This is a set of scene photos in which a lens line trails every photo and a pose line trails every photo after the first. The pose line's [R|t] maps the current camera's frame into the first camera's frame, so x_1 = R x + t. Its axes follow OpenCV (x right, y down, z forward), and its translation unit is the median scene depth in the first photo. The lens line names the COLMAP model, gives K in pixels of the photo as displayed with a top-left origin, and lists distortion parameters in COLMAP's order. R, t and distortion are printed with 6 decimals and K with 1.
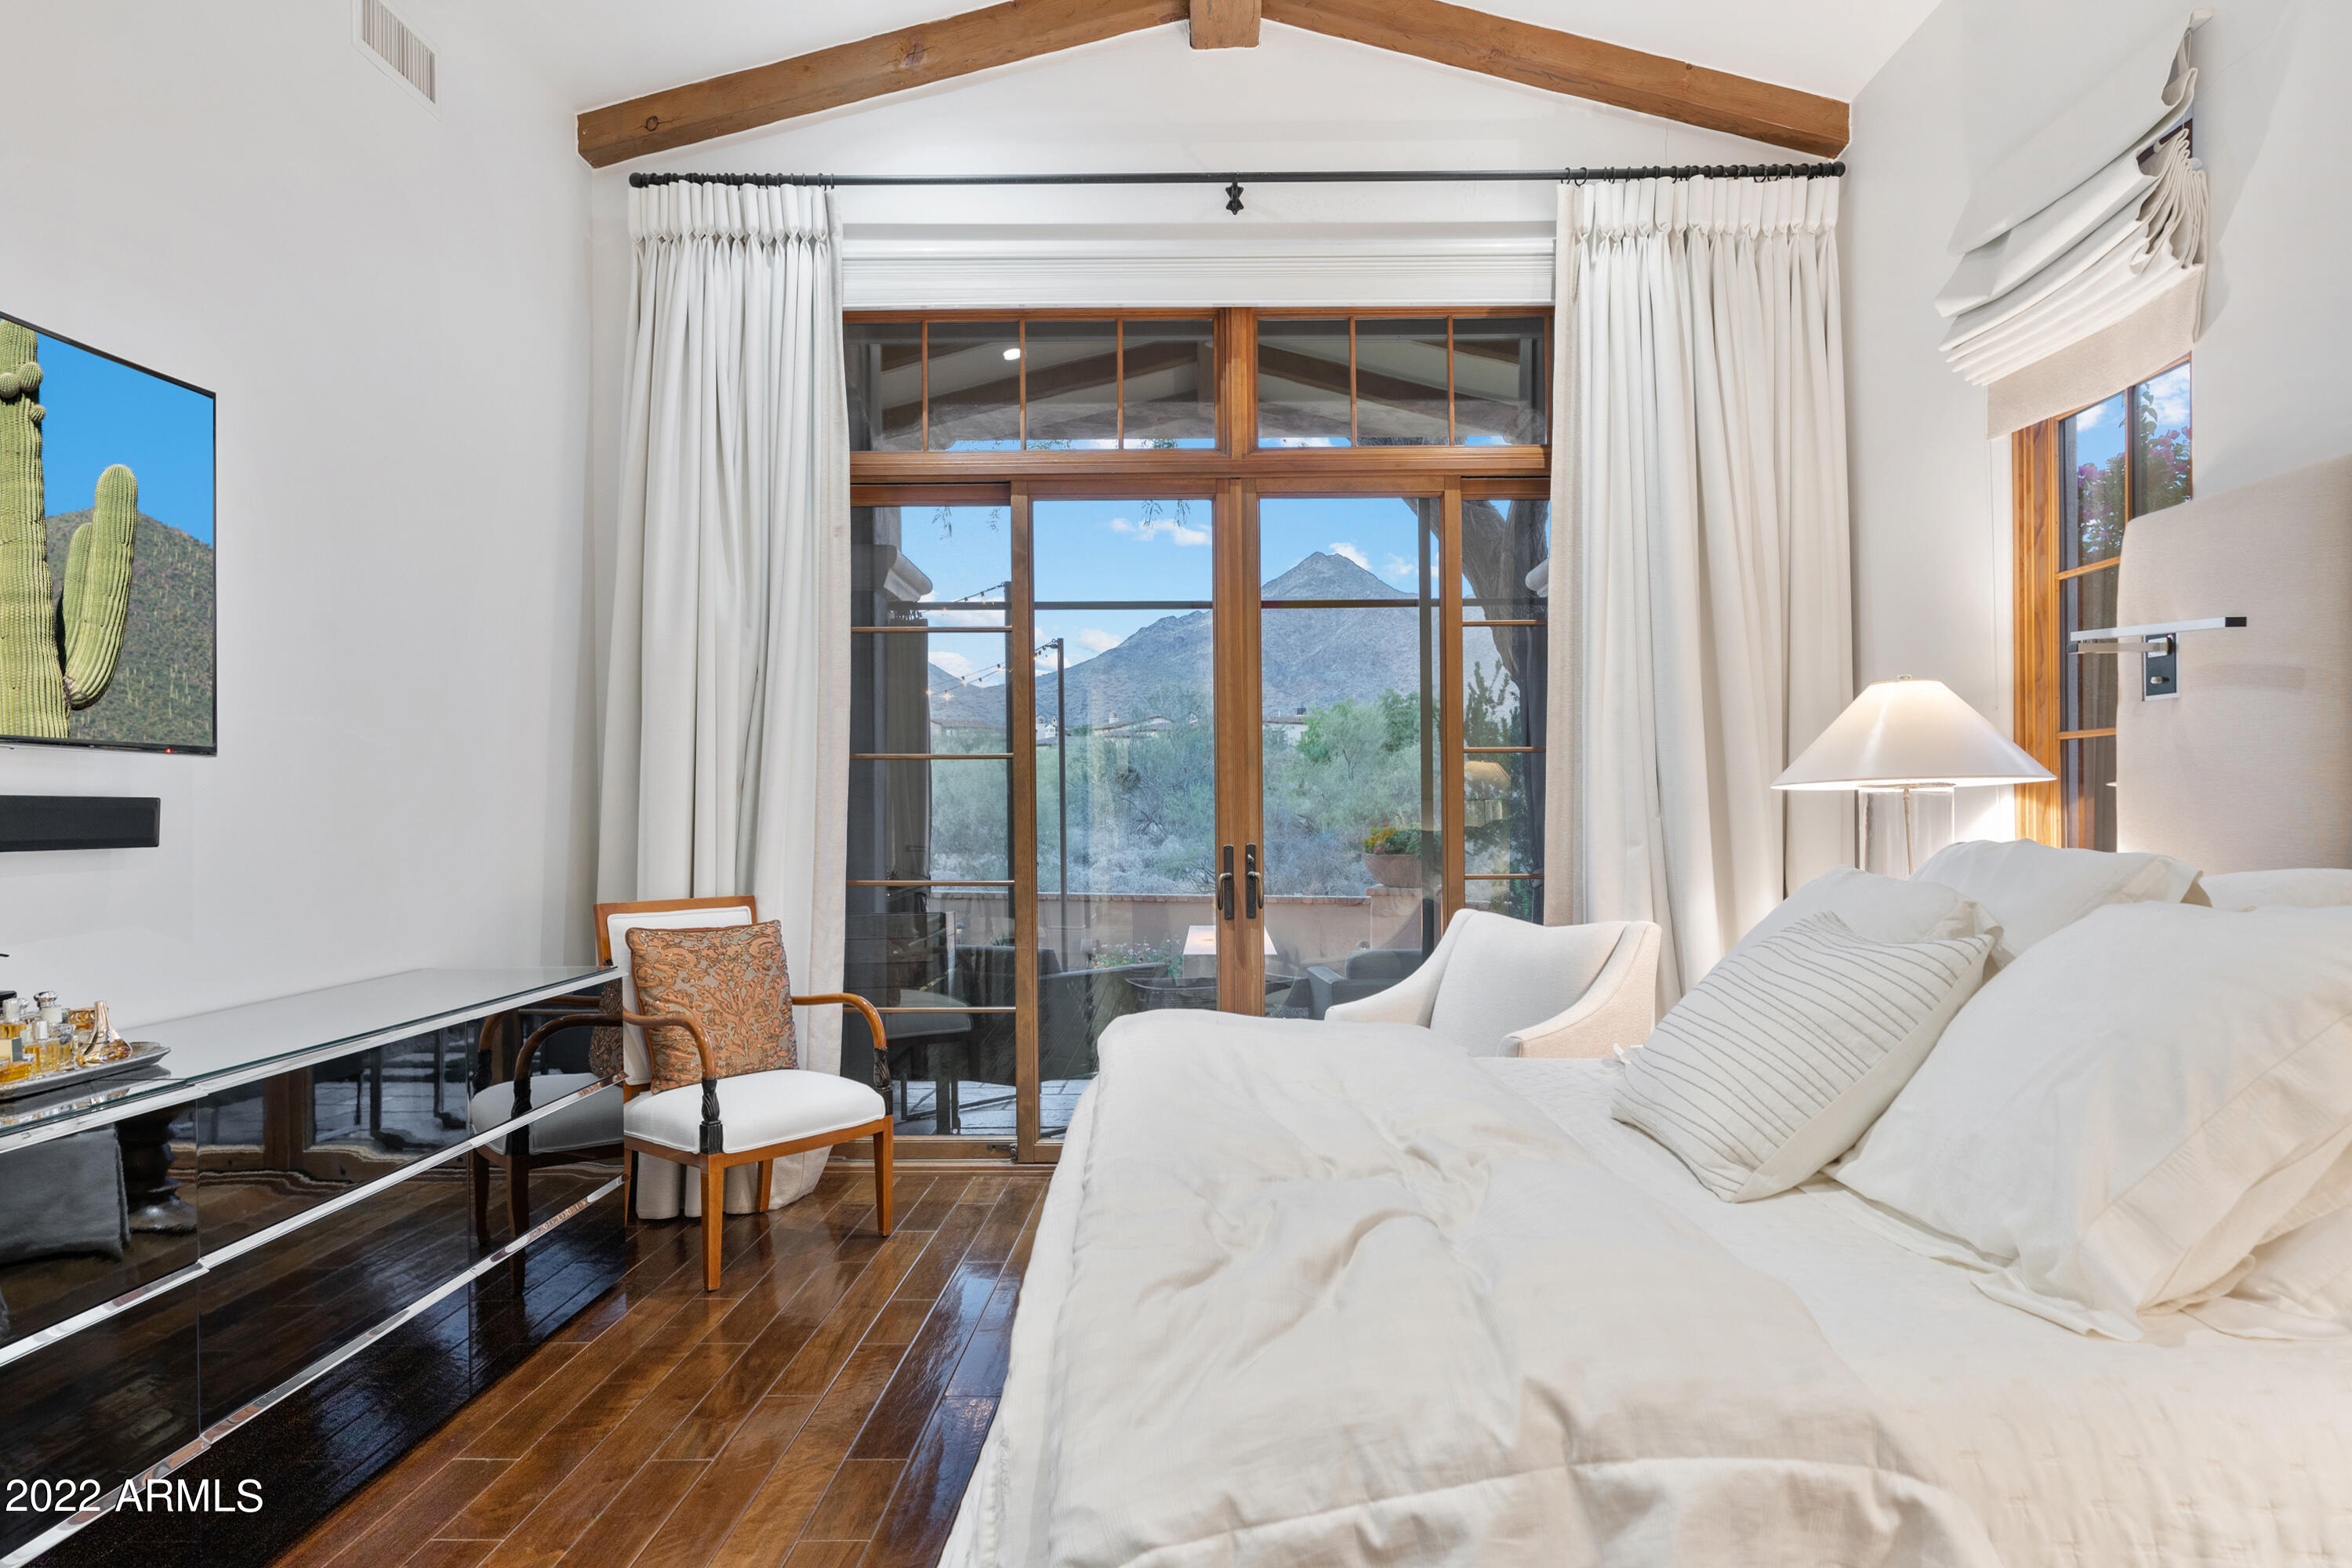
lens RADIAL K [[1470.8, 0, 1175.9], [0, 1470.8, 794.8], [0, 0, 1]] dist [0.001232, -0.002359]
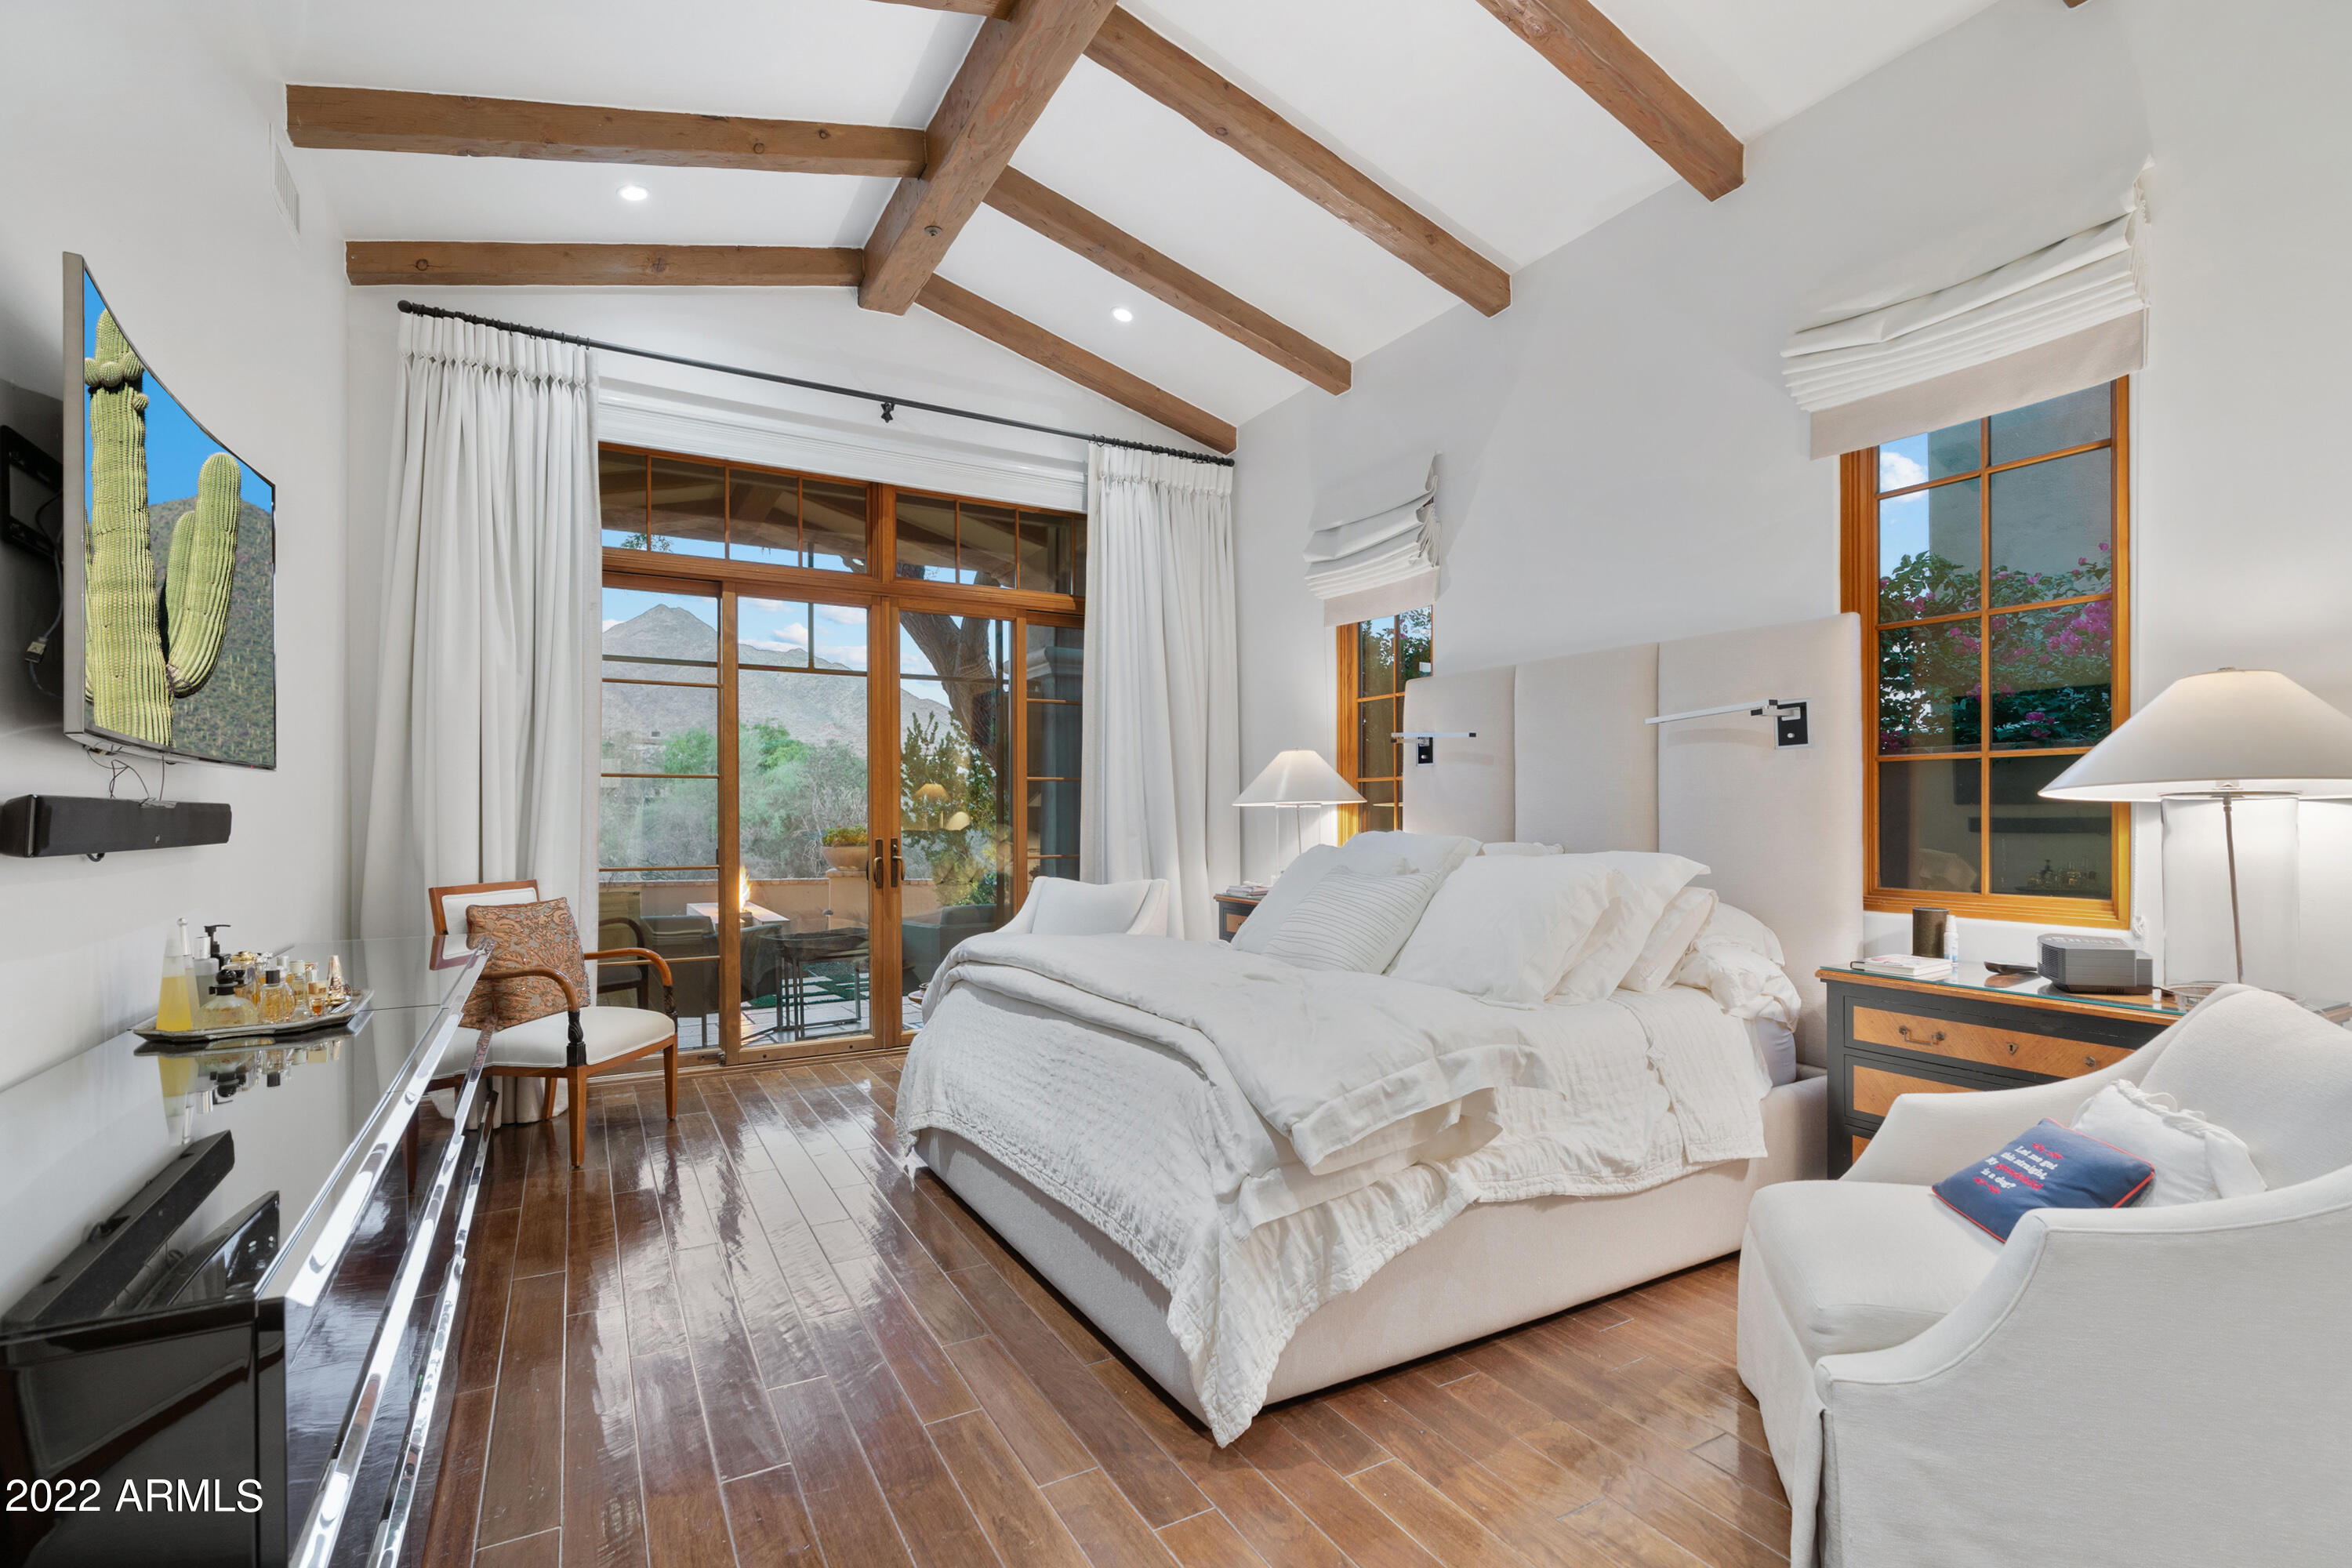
lens RADIAL K [[1077.8, 0, 1174.2], [0, 1077.8, 792.6], [0, 0, 1]] dist [-0.001984, 0.000670]
pose [[0.868455, 0.013433, 0.495587, -0.271033], [-0.007989, 0.999882, -0.013102, -0.001035], [-0.495704, 0.007419, 0.868460, -0.117641]]
